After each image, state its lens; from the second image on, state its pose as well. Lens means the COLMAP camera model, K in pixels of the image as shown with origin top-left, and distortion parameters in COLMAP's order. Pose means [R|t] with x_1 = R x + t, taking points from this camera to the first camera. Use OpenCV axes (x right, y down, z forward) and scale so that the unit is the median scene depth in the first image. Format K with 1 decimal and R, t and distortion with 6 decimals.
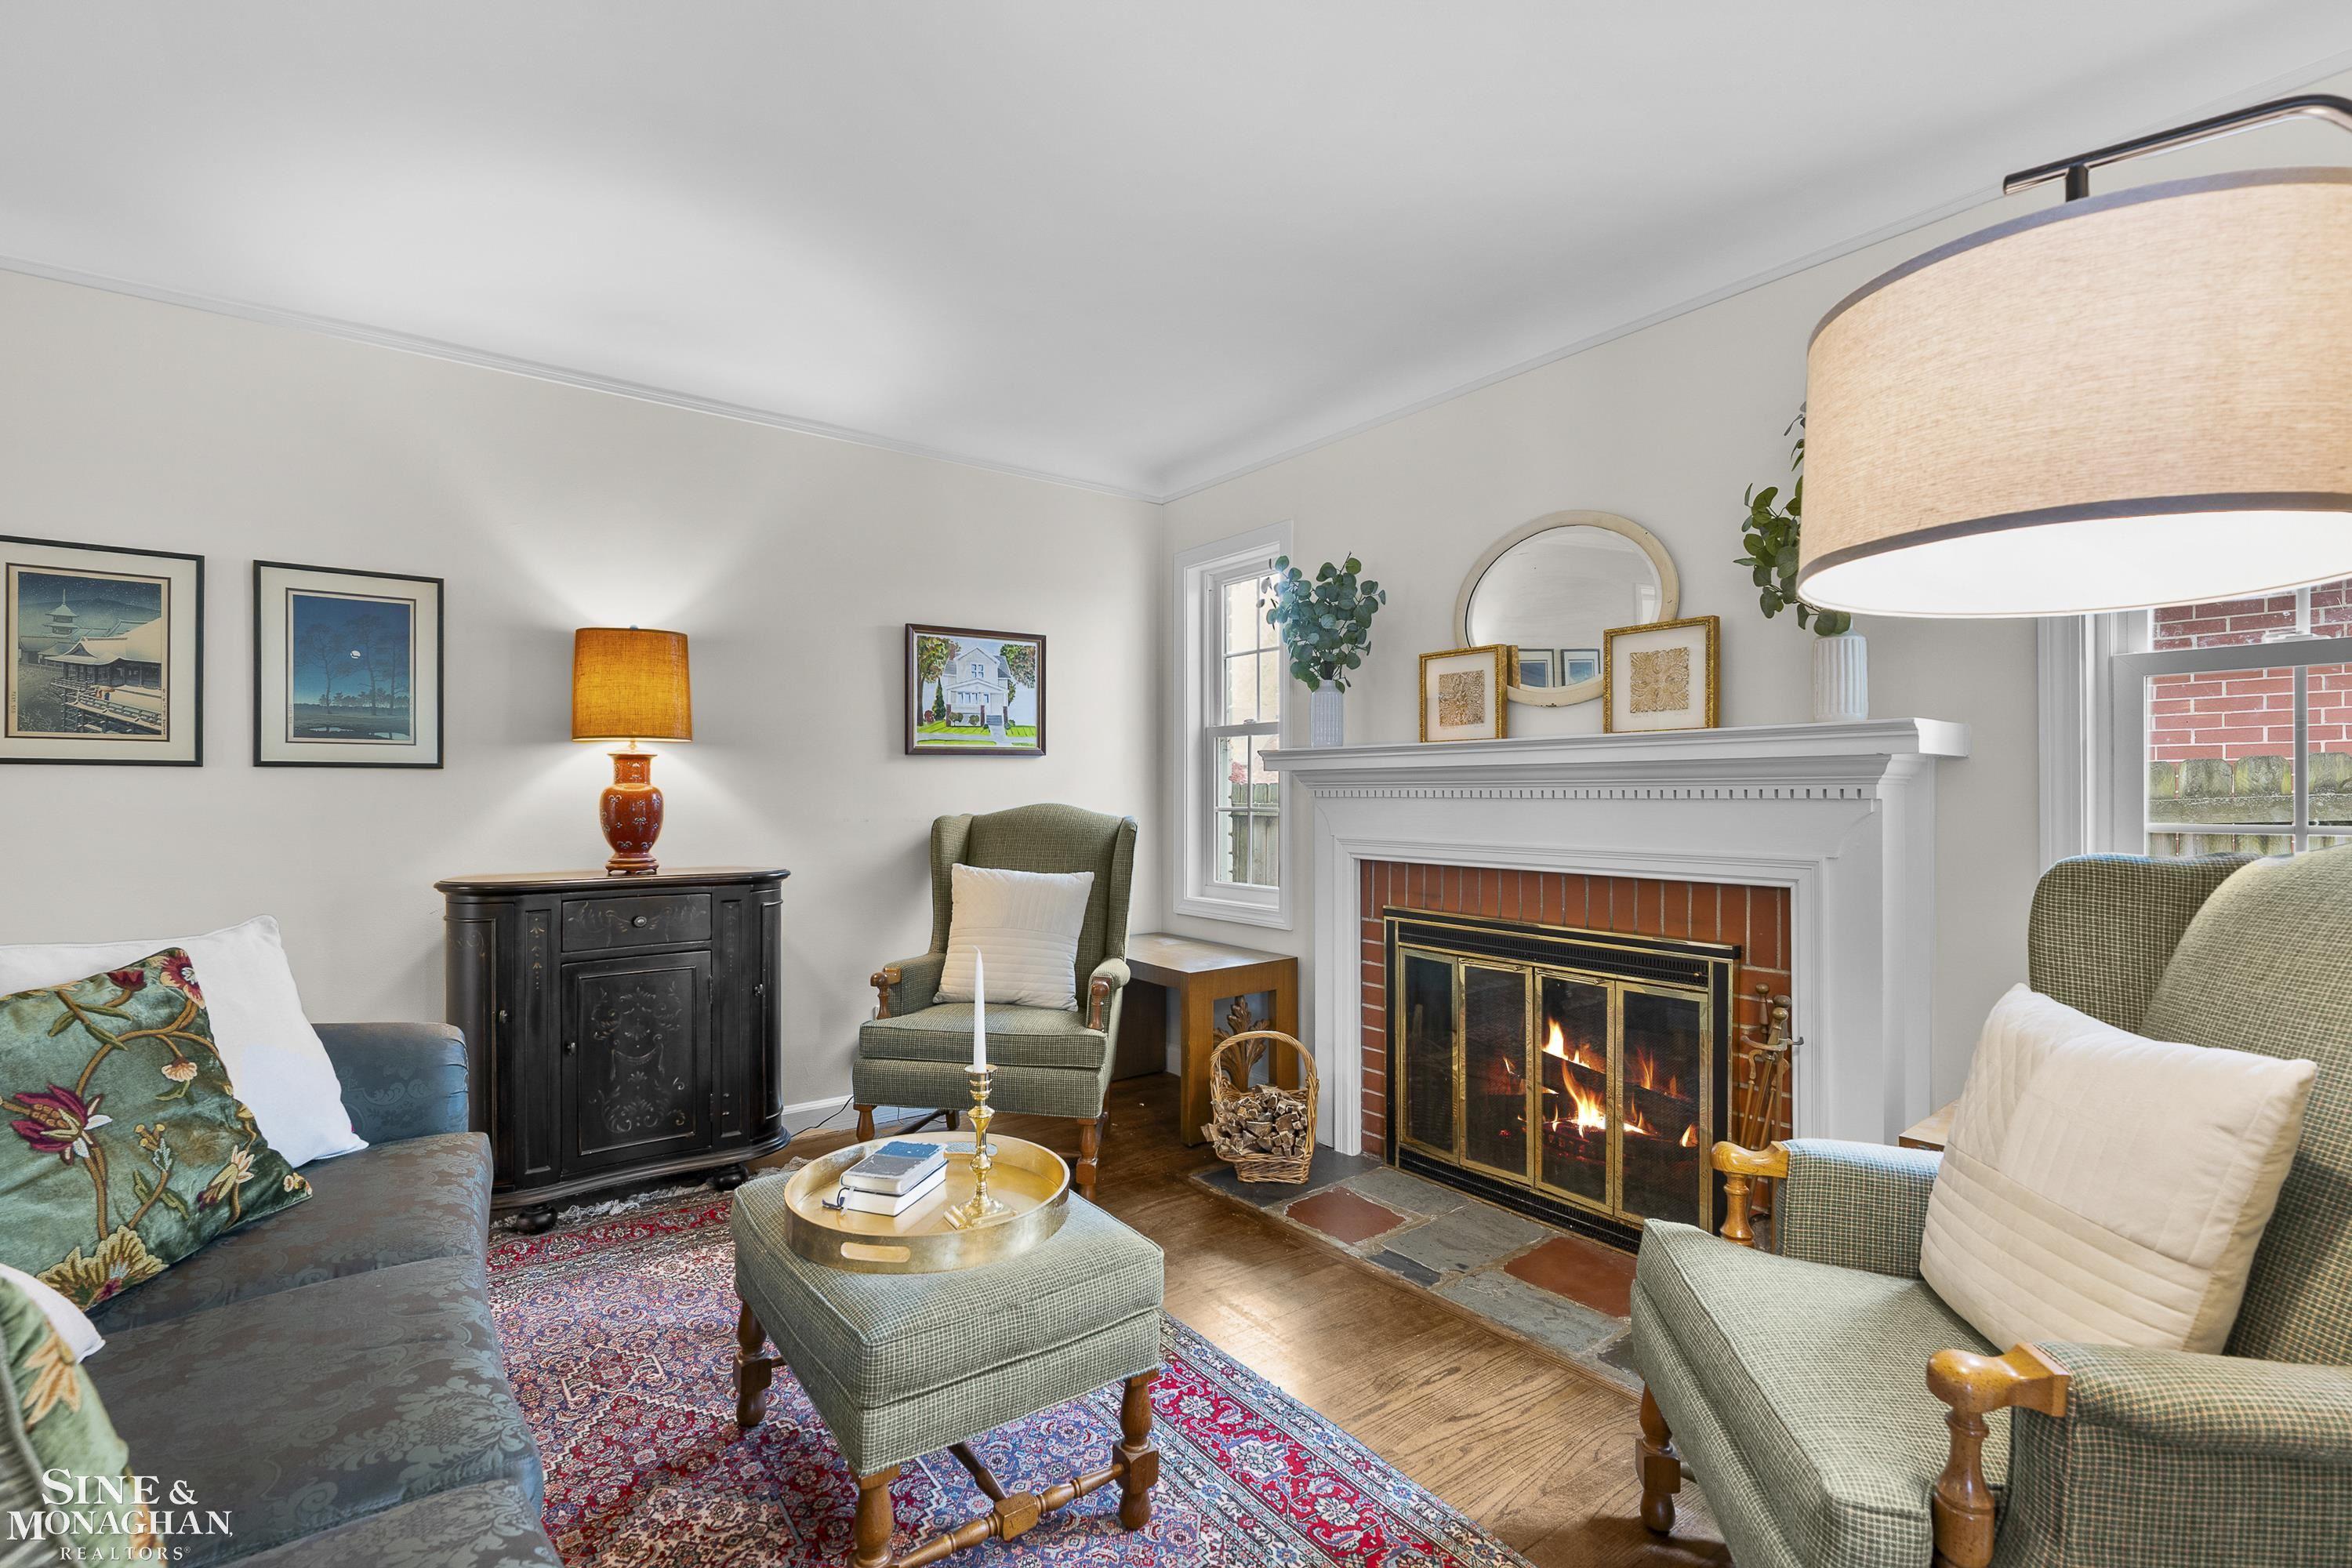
lens RADIAL K [[1023.1, 0, 1174.7], [0, 1023.1, 785.7], [0, 0, 1]] dist [-0.000625, -0.000133]
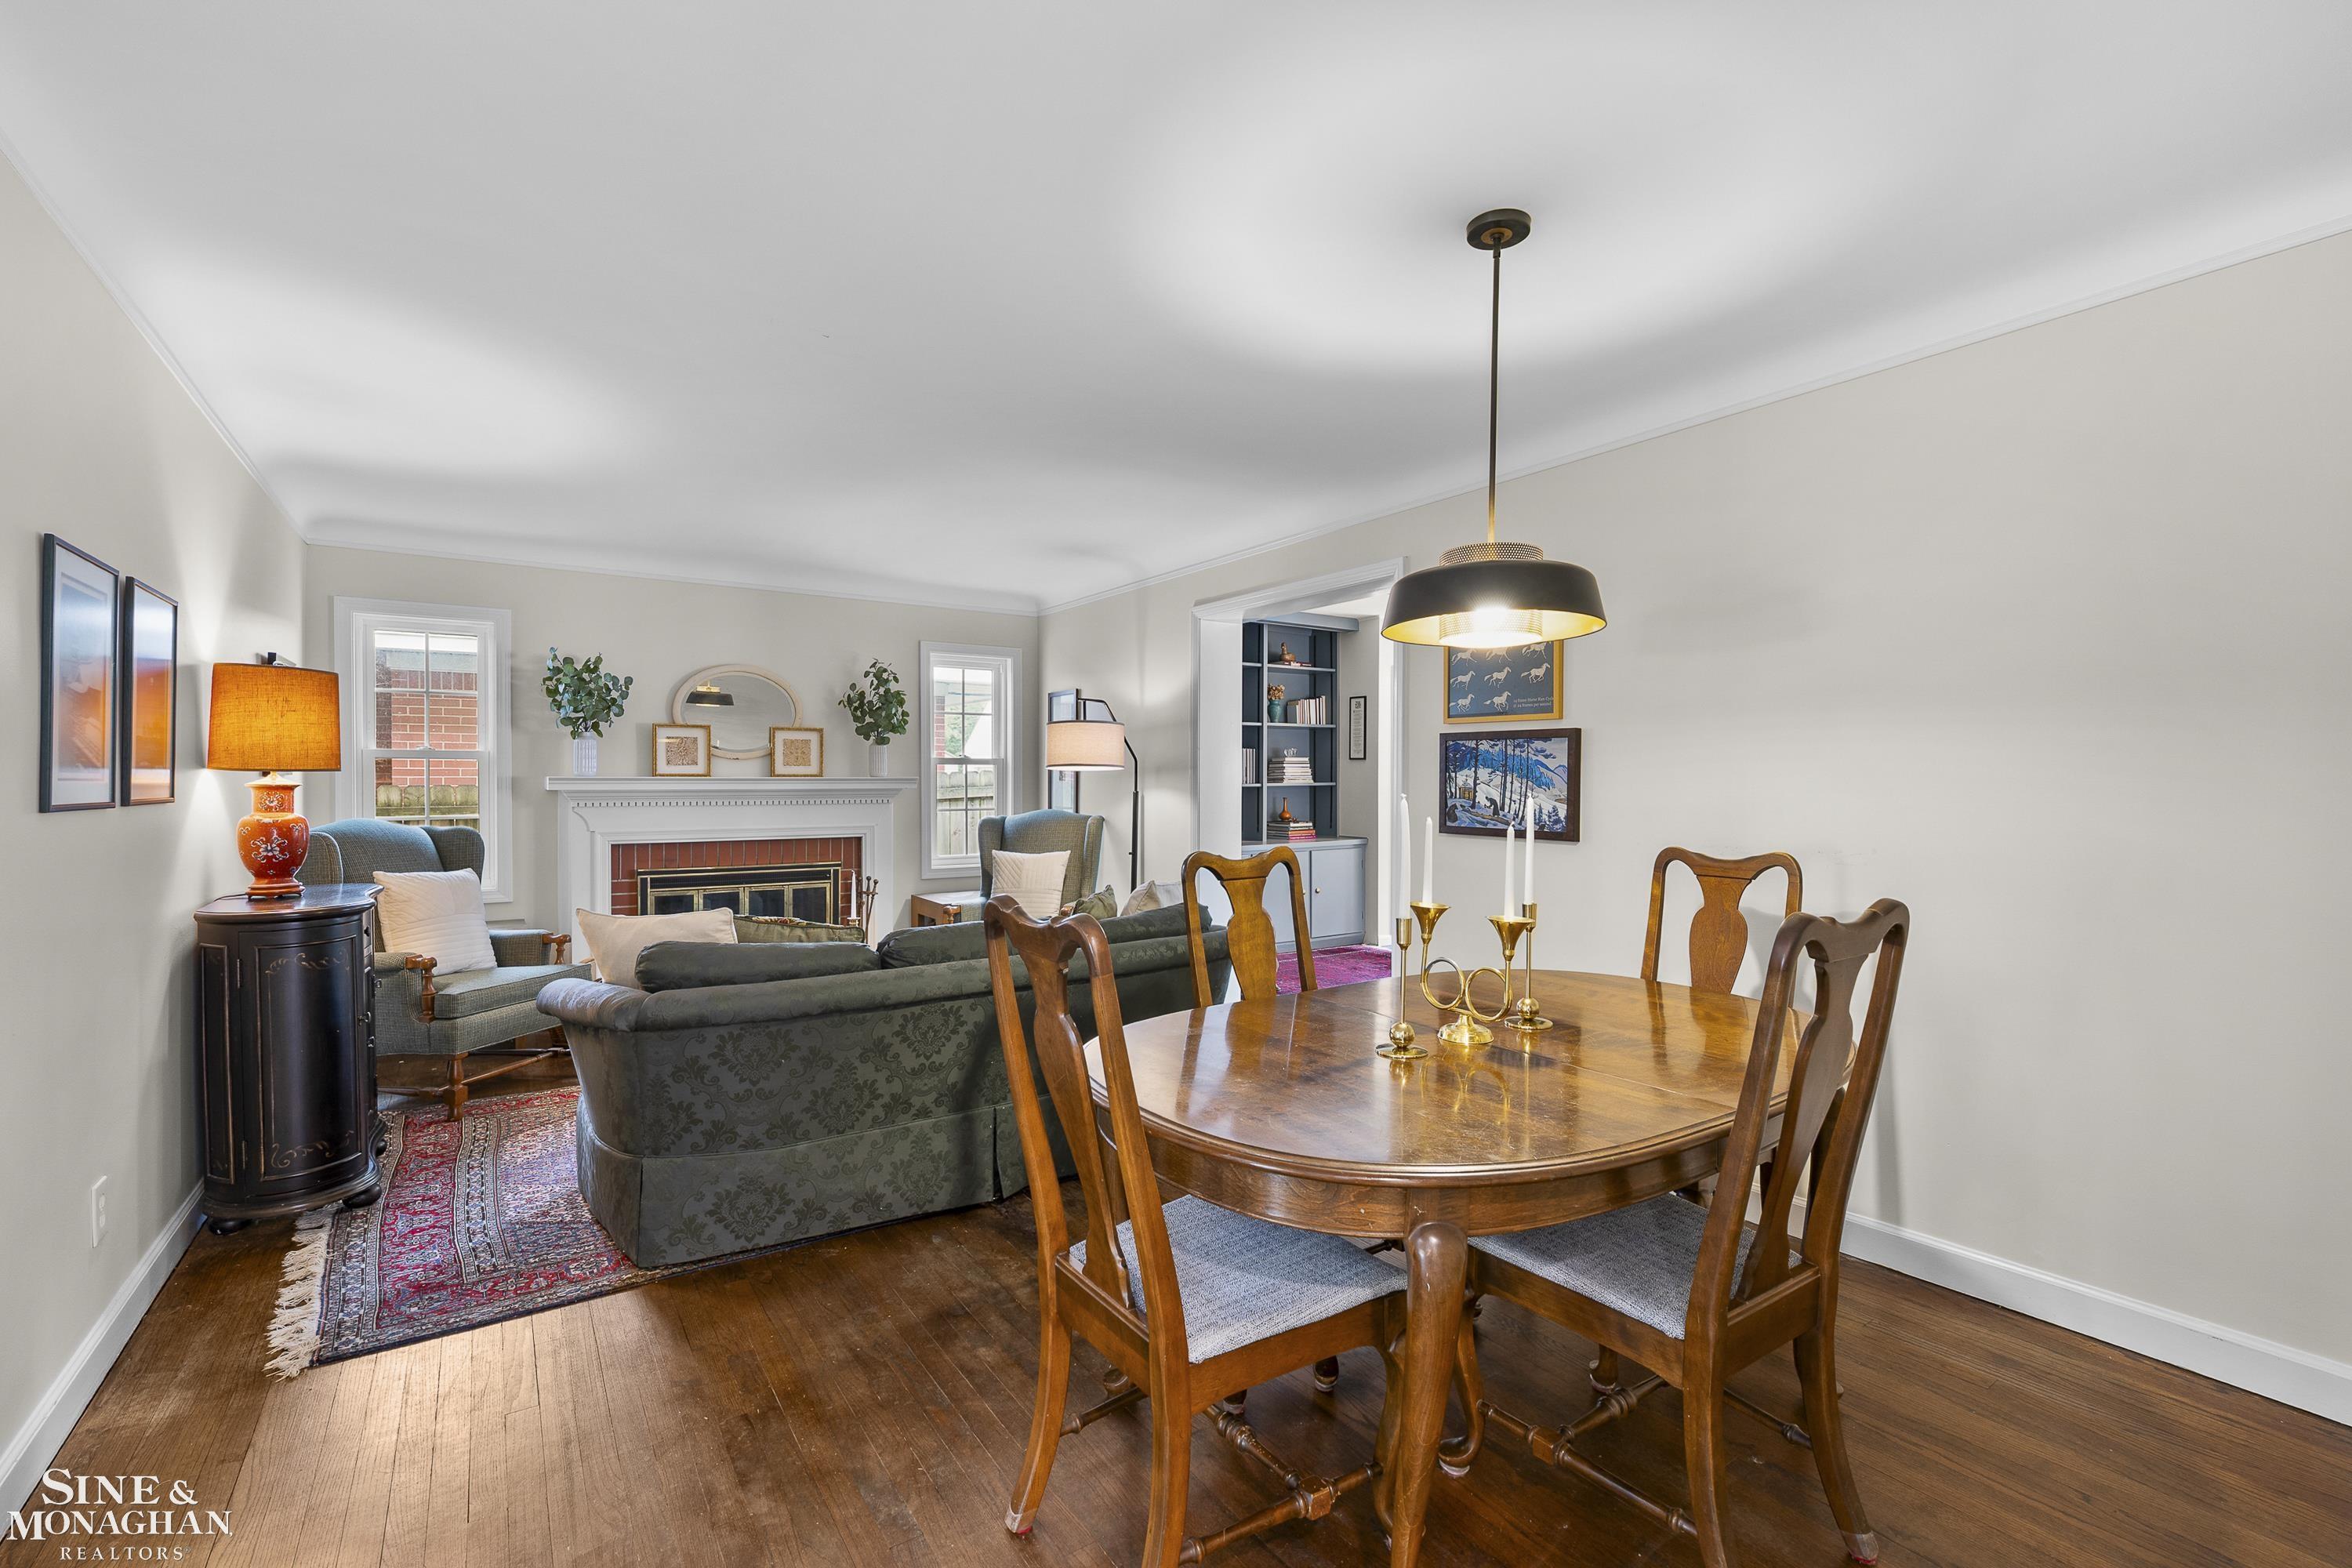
lens RADIAL K [[1023.1, 0, 1174.7], [0, 1023.1, 785.7], [0, 0, 1]] dist [-0.000625, -0.000133]
pose [[0.054414, -0.009316, 0.998475, -1.536252], [-0.014703, 0.999841, 0.010130, -0.055616], [-0.998410, -0.015232, 0.054269, 0.029238]]
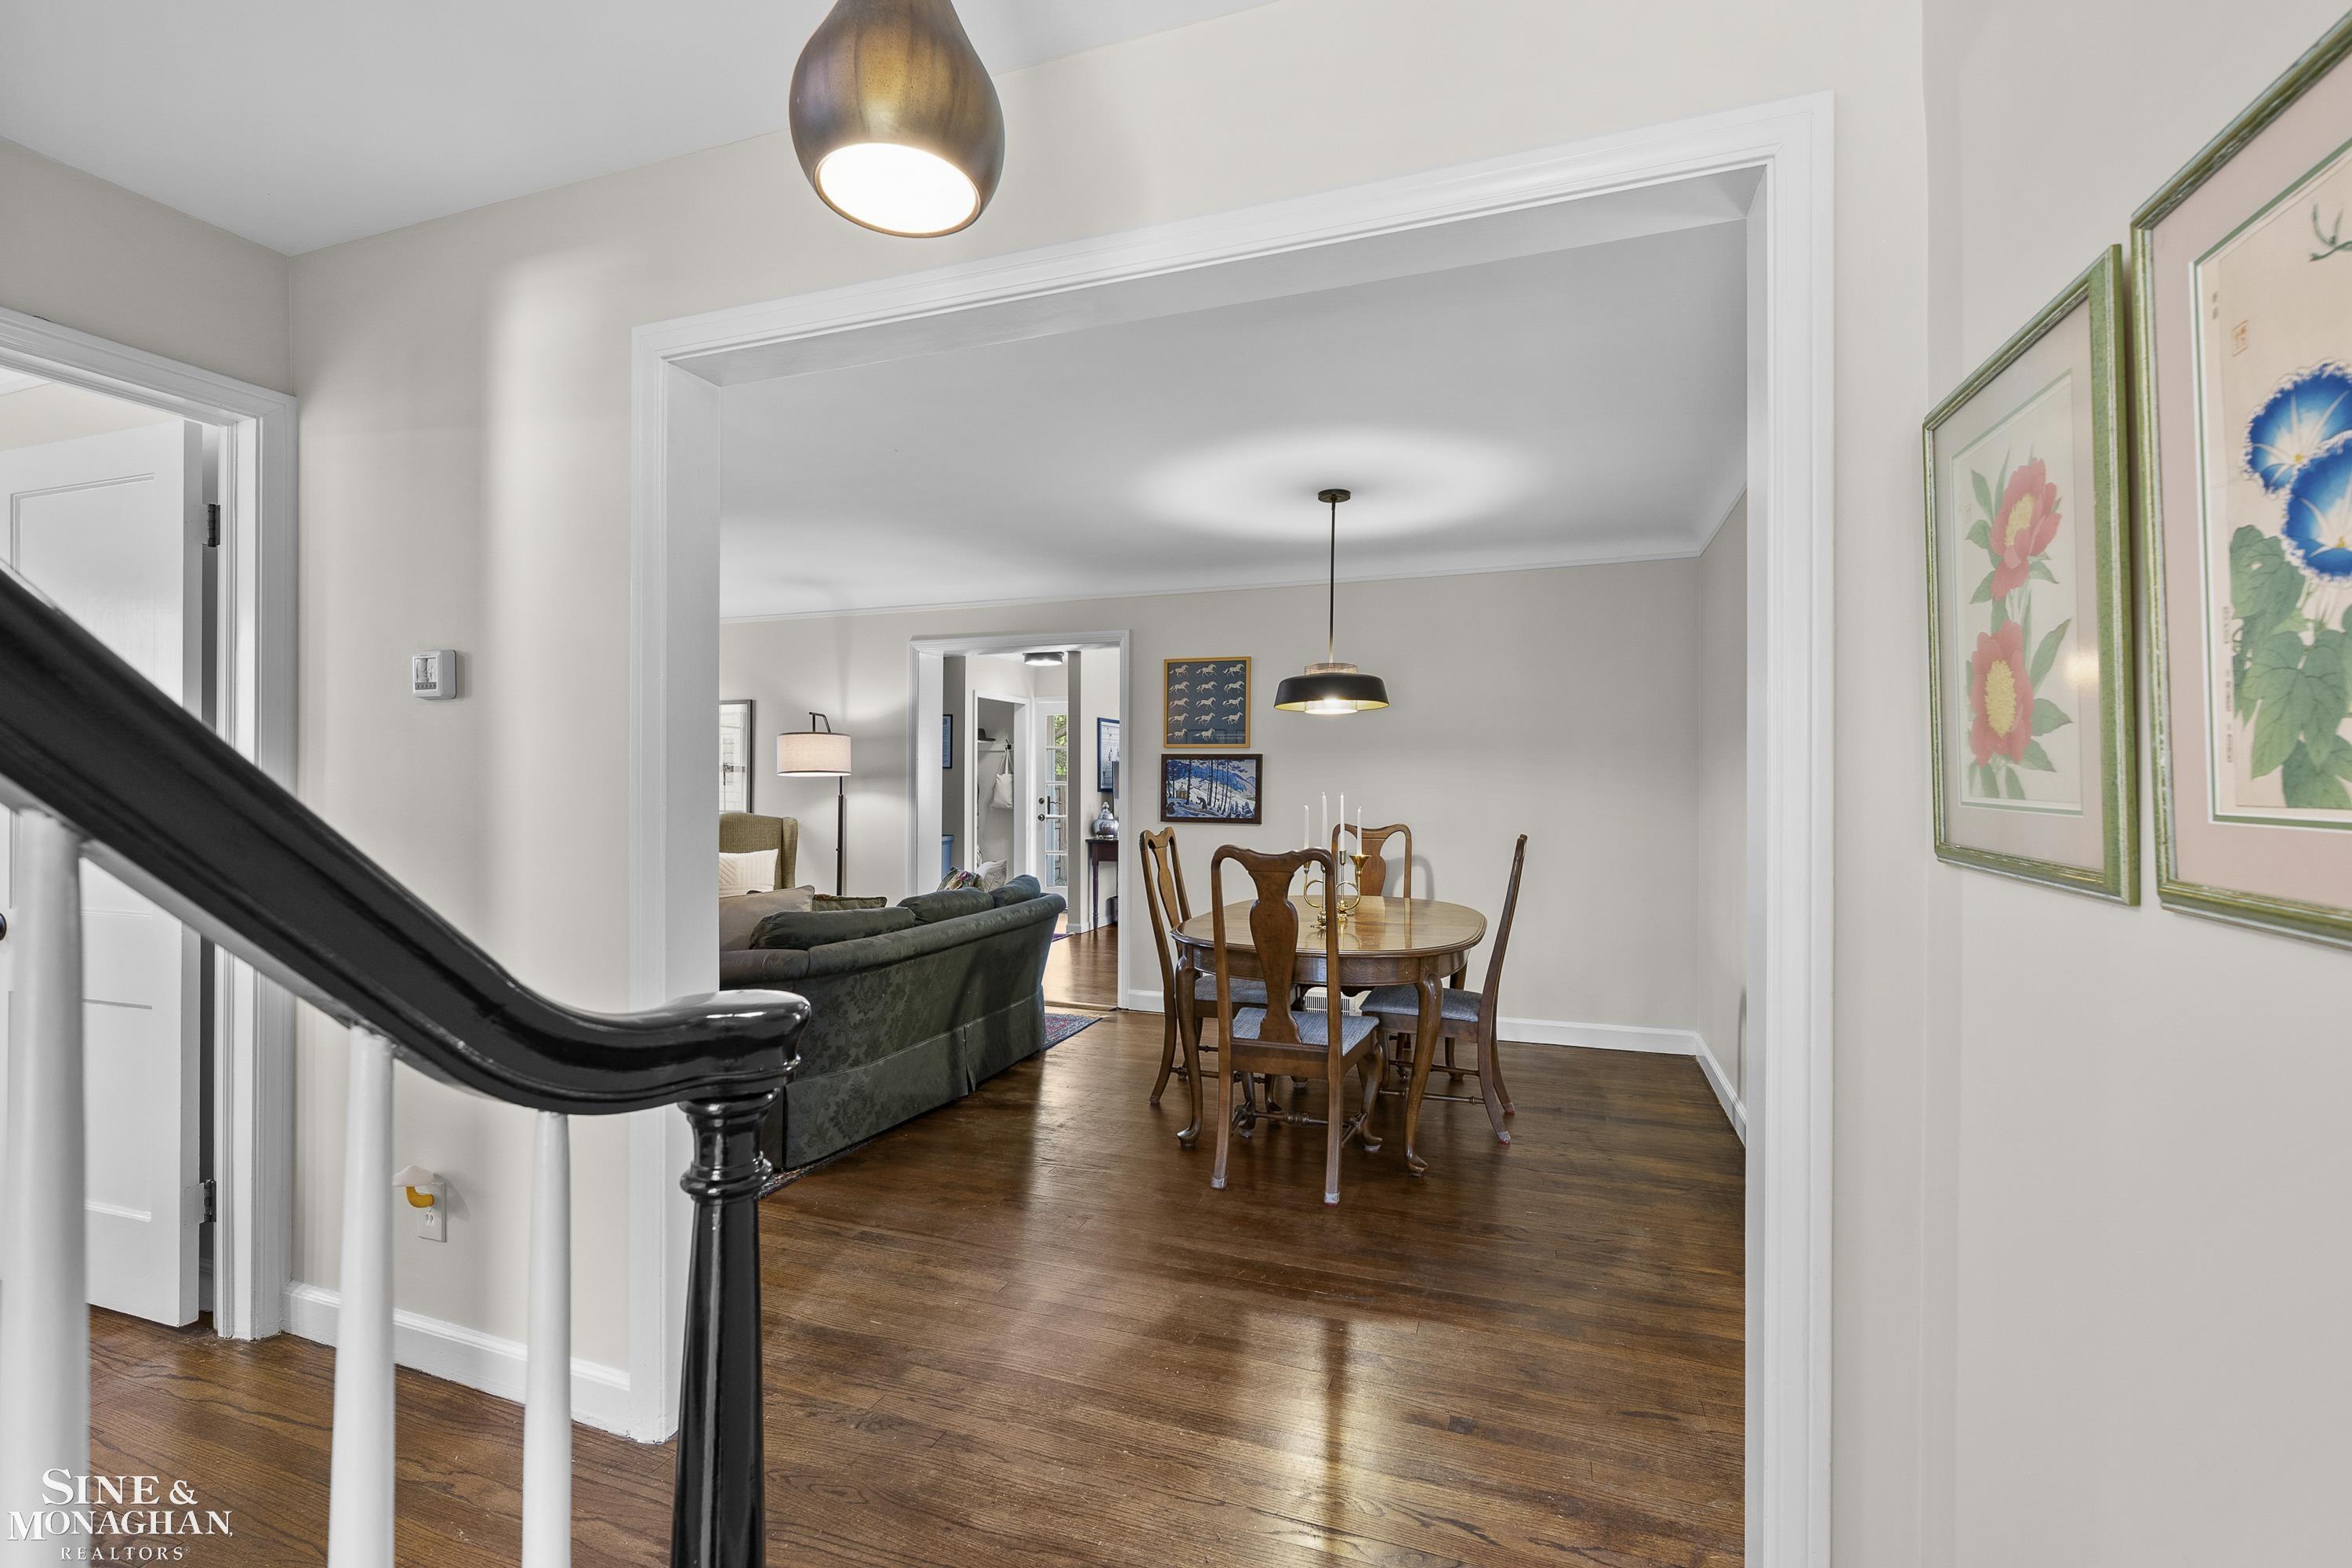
lens RADIAL K [[1023.1, 0, 1174.7], [0, 1023.1, 785.7], [0, 0, 1]] dist [-0.000625, -0.000133]
pose [[-0.540499, -0.003556, 0.841337, -1.850563], [-0.017245, 0.999828, -0.006852, -0.041842], [-0.841168, -0.018213, -0.540467, 0.787640]]
